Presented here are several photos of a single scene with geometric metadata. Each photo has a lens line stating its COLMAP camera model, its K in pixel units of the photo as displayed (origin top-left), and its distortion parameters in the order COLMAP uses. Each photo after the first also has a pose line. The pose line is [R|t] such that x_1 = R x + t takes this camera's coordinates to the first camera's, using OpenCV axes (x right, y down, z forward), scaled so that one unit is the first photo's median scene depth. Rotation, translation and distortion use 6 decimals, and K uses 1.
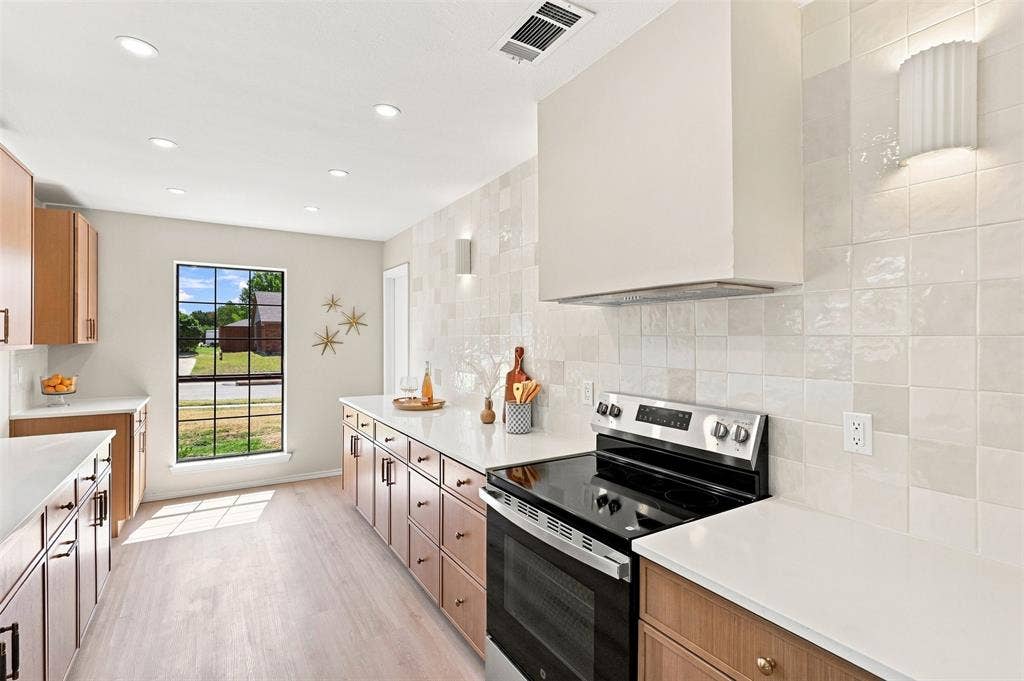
lens RADIAL K [[475.5, 0, 517.8], [0, 475.5, 335.8], [0, 0, 1]] dist [-0.005113, 0.001586]
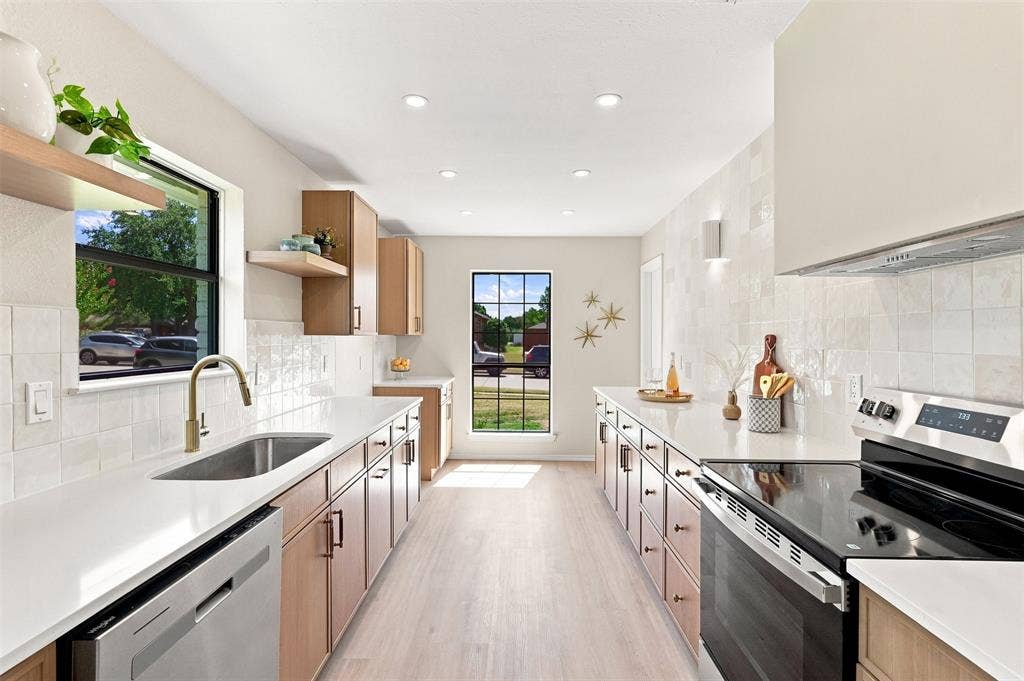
lens RADIAL K [[475.5, 0, 516.8], [0, 475.5, 340.7], [0, 0, 1]] dist [-0.005113, 0.001586]
pose [[0.838550, 0.002223, -0.544820, 0.095517], [0.002292, 0.999968, 0.007607, 0.029737], [0.544820, -0.007628, 0.838518, 0.024786]]
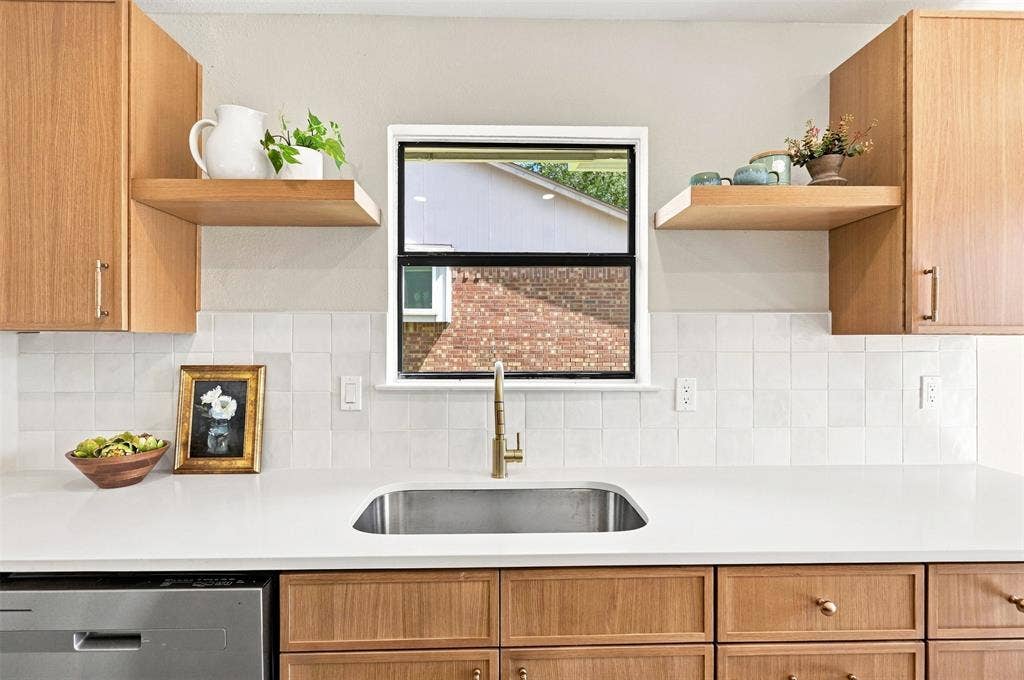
lens RADIAL K [[475.5, 0, 509.5], [0, 475.5, 338.6], [0, 0, 1]] dist [-0.005113, 0.001586]
pose [[-0.522976, 0.003408, -0.852341, -0.321704], [0.002159, 0.999994, 0.002673, 0.025120], [0.852345, -0.000442, -0.522980, 0.940353]]
